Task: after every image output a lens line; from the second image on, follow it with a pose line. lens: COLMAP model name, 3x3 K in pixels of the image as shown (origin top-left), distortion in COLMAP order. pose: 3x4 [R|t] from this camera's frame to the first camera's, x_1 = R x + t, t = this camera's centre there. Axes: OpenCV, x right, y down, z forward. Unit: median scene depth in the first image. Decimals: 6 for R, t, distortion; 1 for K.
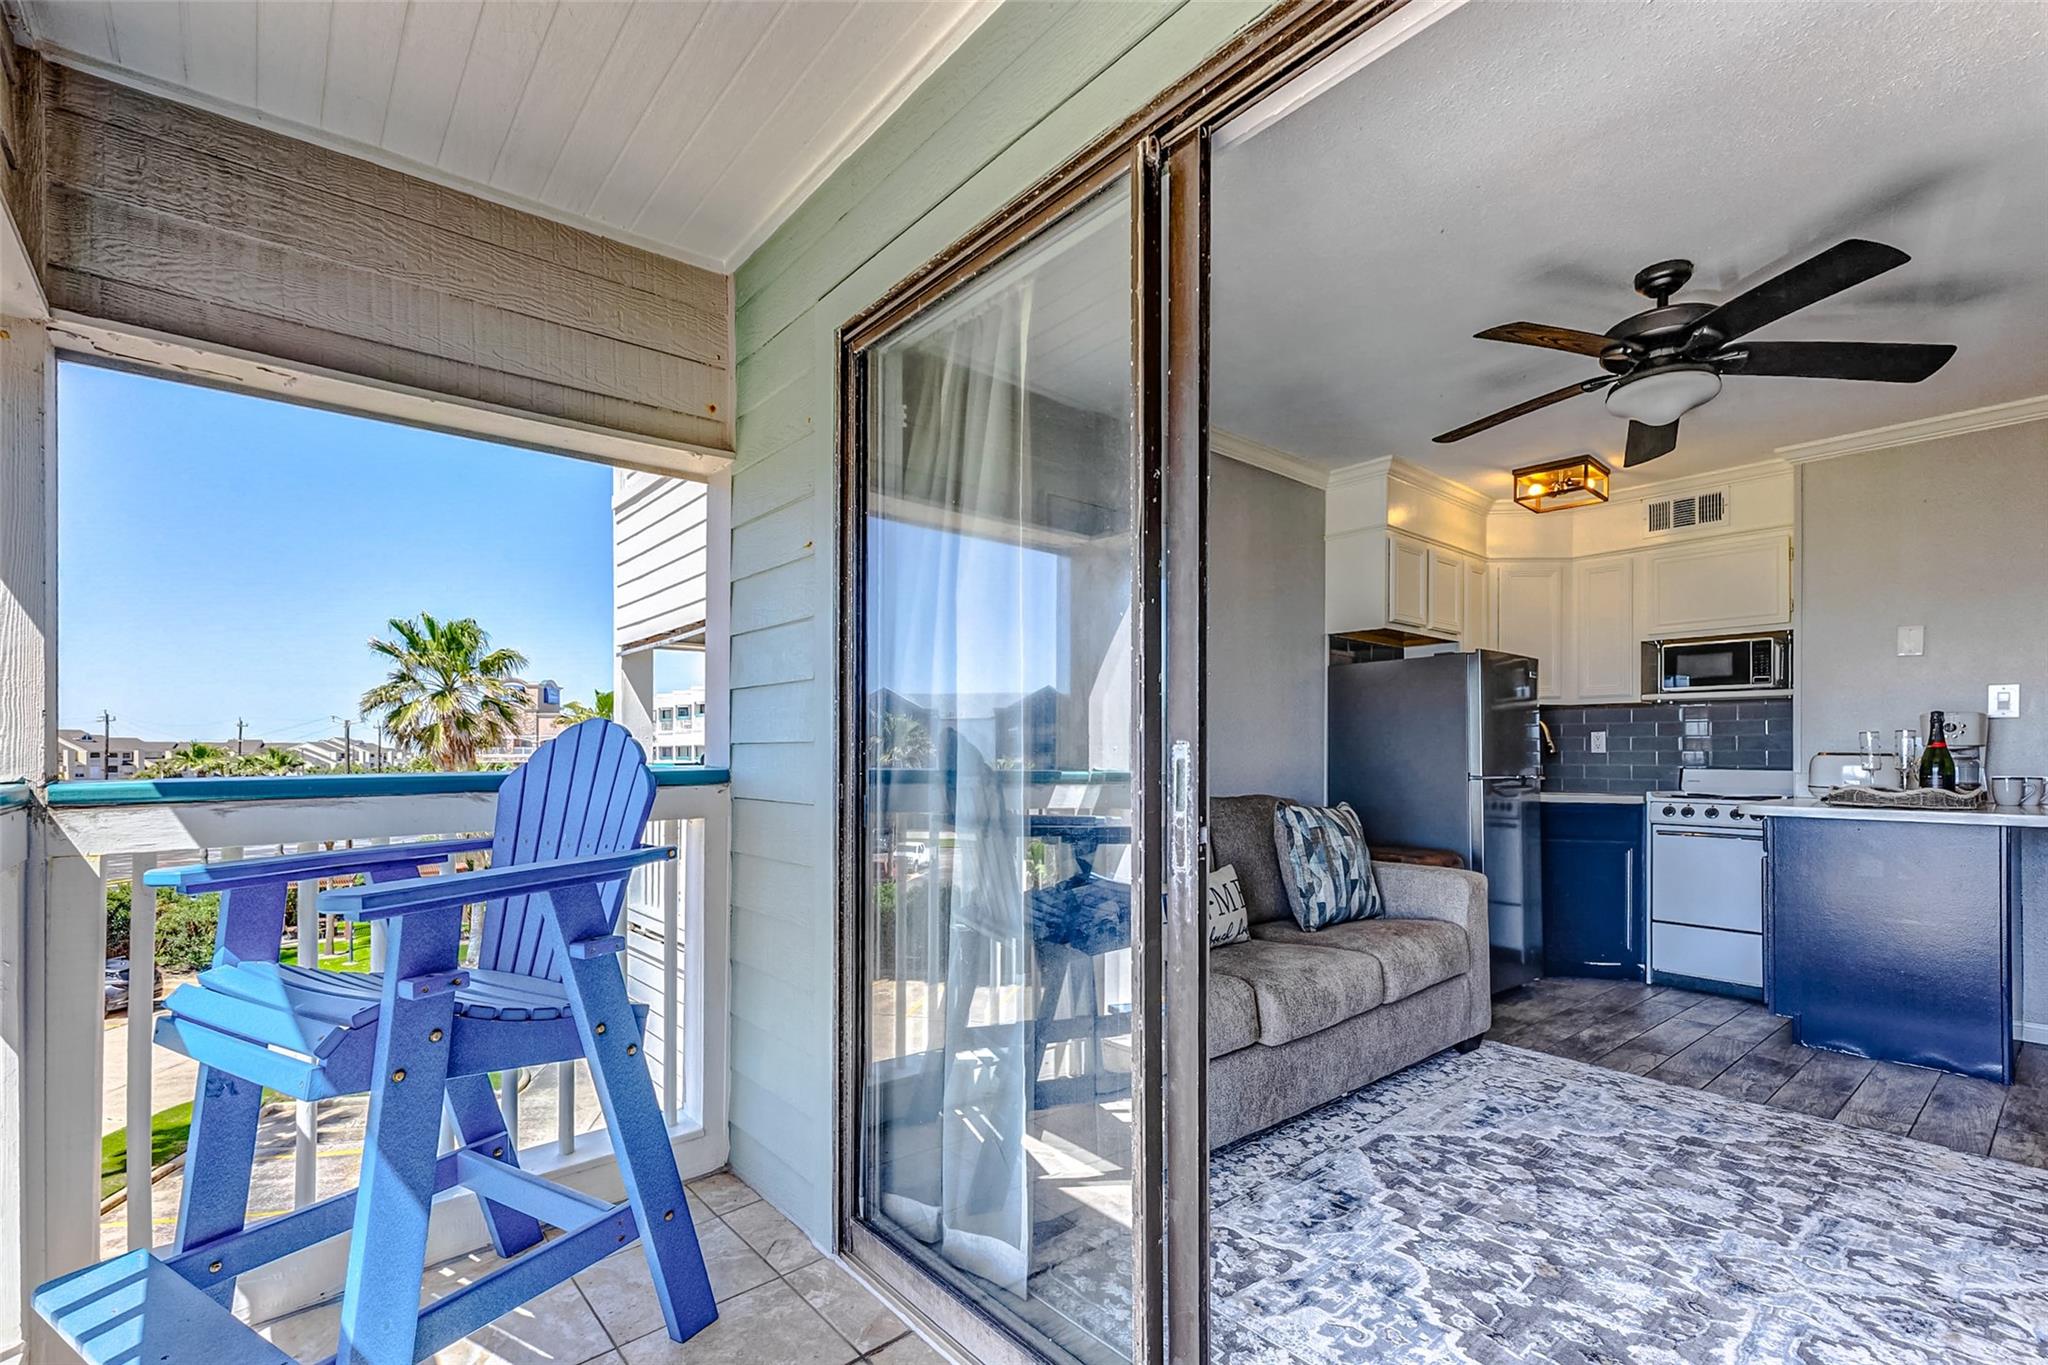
lens RADIAL K [[905.5, 0, 1016.4], [0, 905.5, 746.5], [0, 0, 1]] dist [0.010395, -0.005122]
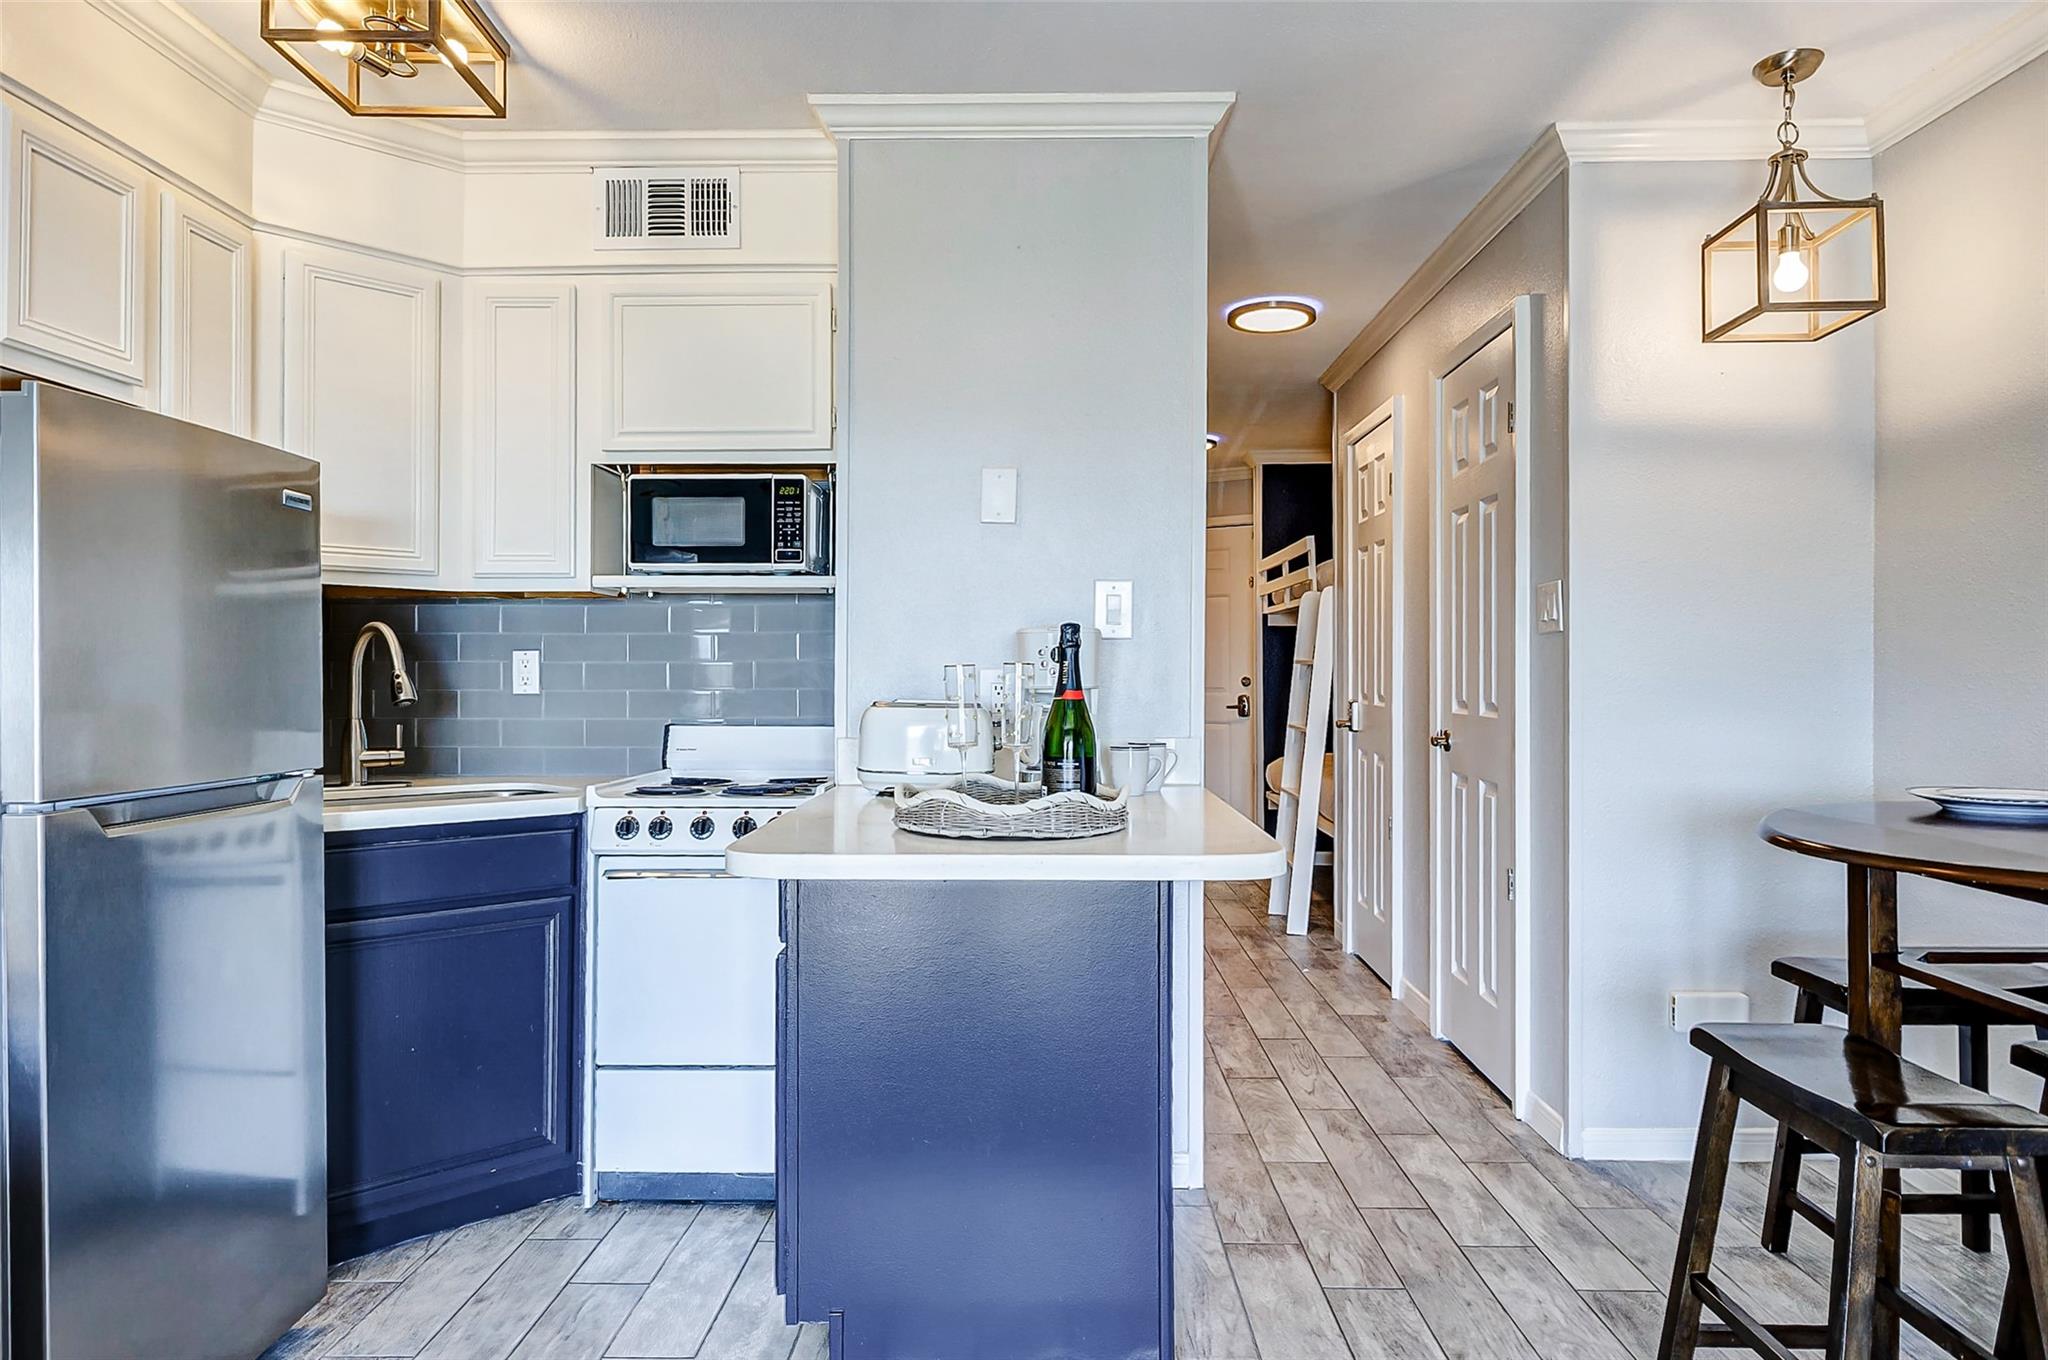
lens RADIAL K [[1214.8, 0, 1042.7], [0, 1214.8, 664.9], [0, 0, 1]] dist [0.009548, -0.009976]
pose [[0.638509, -0.000993, 0.769613, 0.456571], [-0.004878, 0.999974, 0.005338, -0.019309], [-0.769599, -0.007162, 0.638488, 0.537150]]
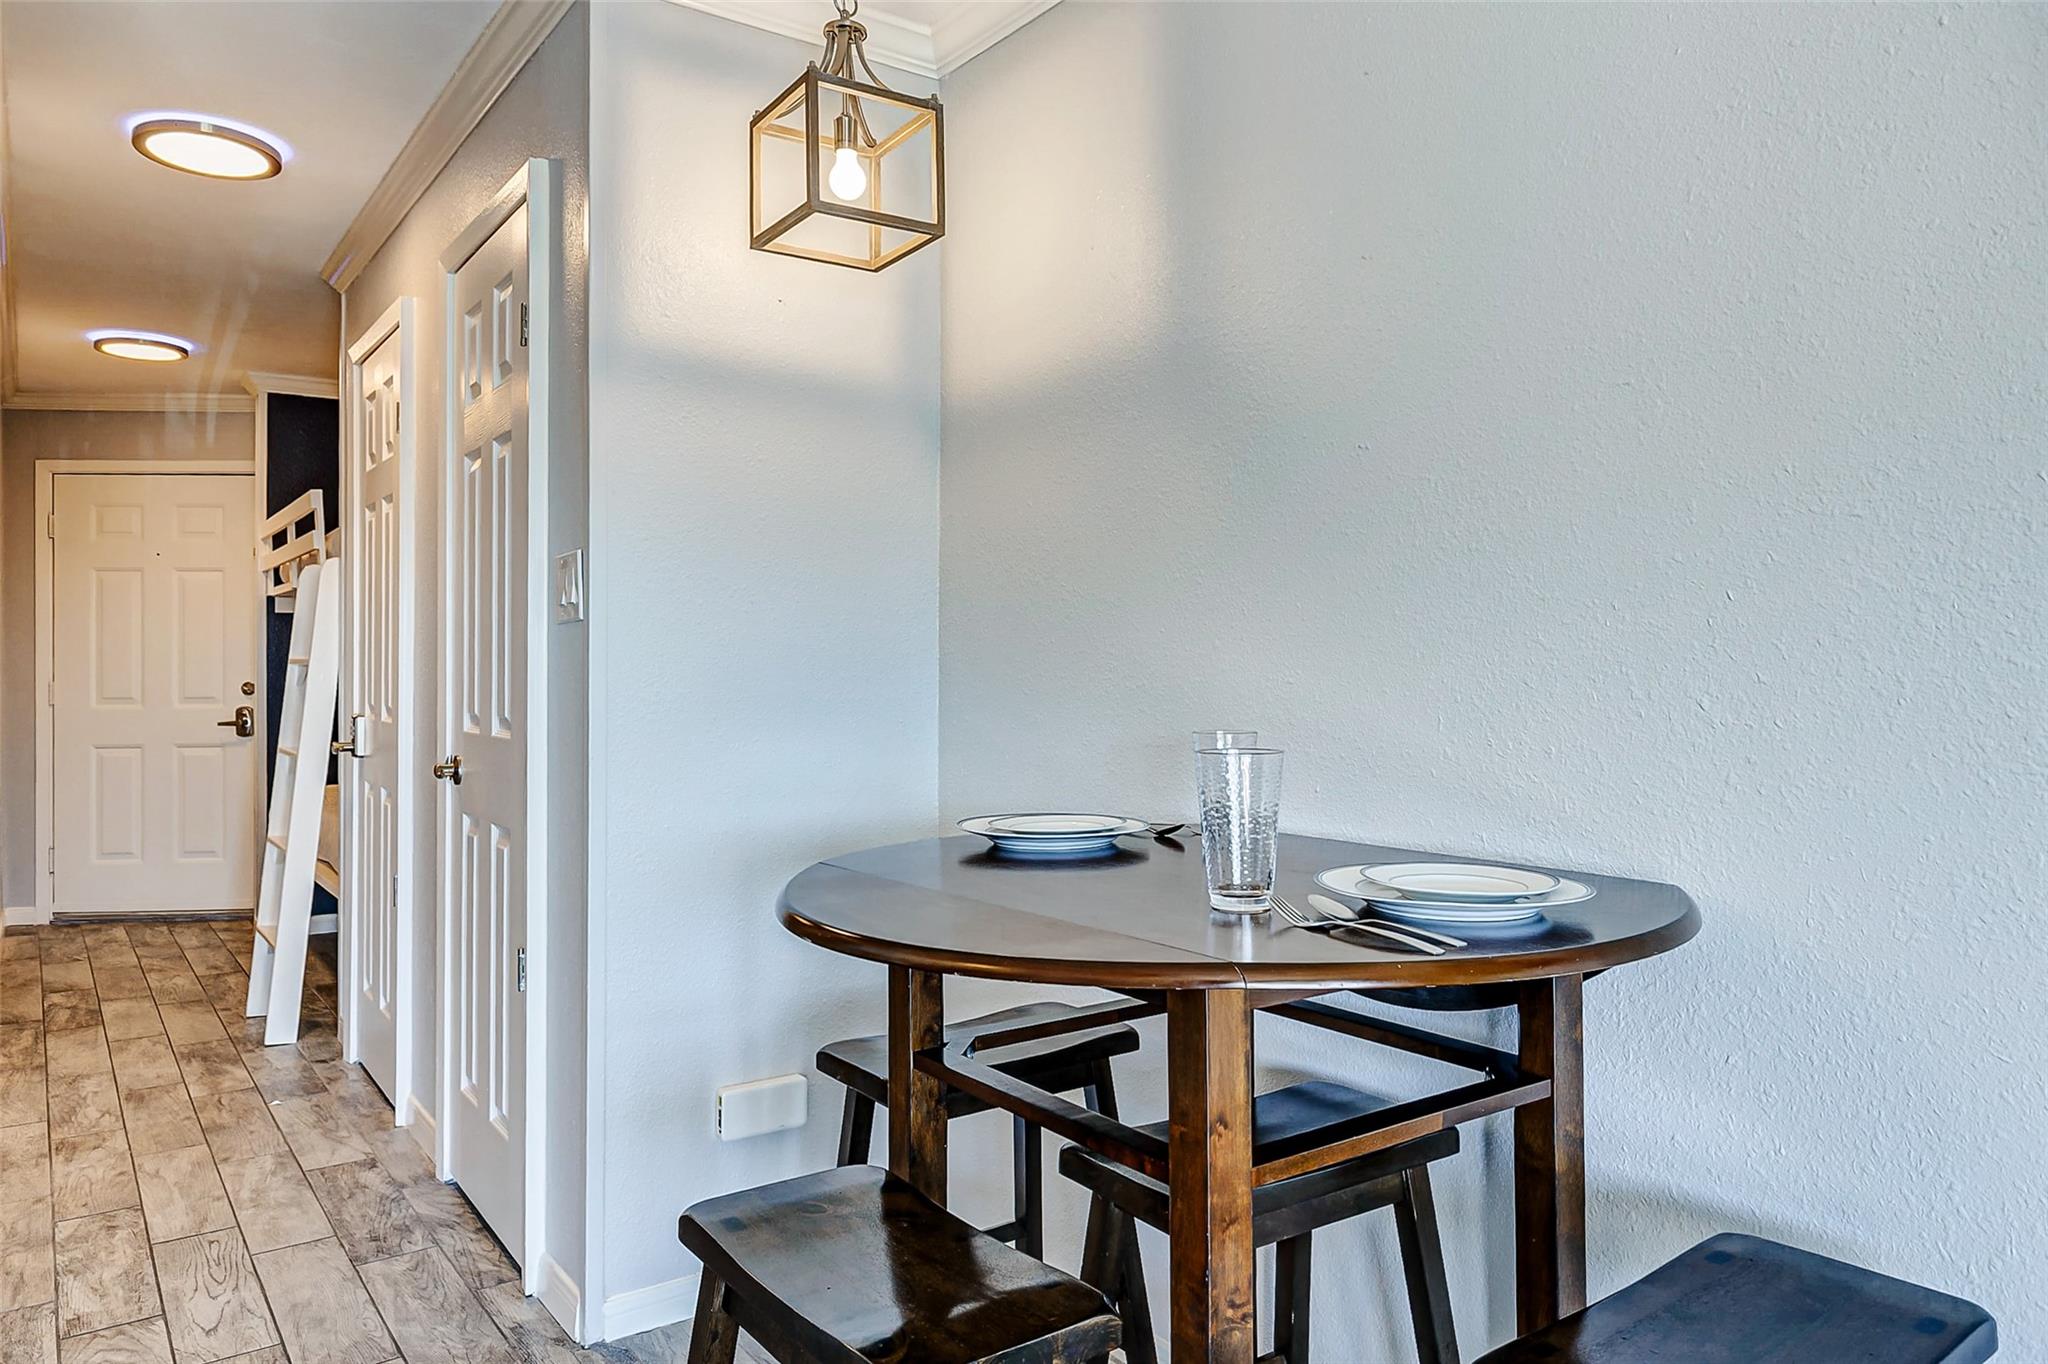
lens RADIAL K [[1338.6, 0, 1014.4], [0, 1338.6, 652.5], [0, 0, 1]] dist [0.006611, -0.006977]
pose [[0.060903, 0.010019, 0.998093, 0.672796], [-0.009135, 0.999913, -0.009480, -0.018870], [-0.998102, -0.008541, 0.060989, 0.538967]]
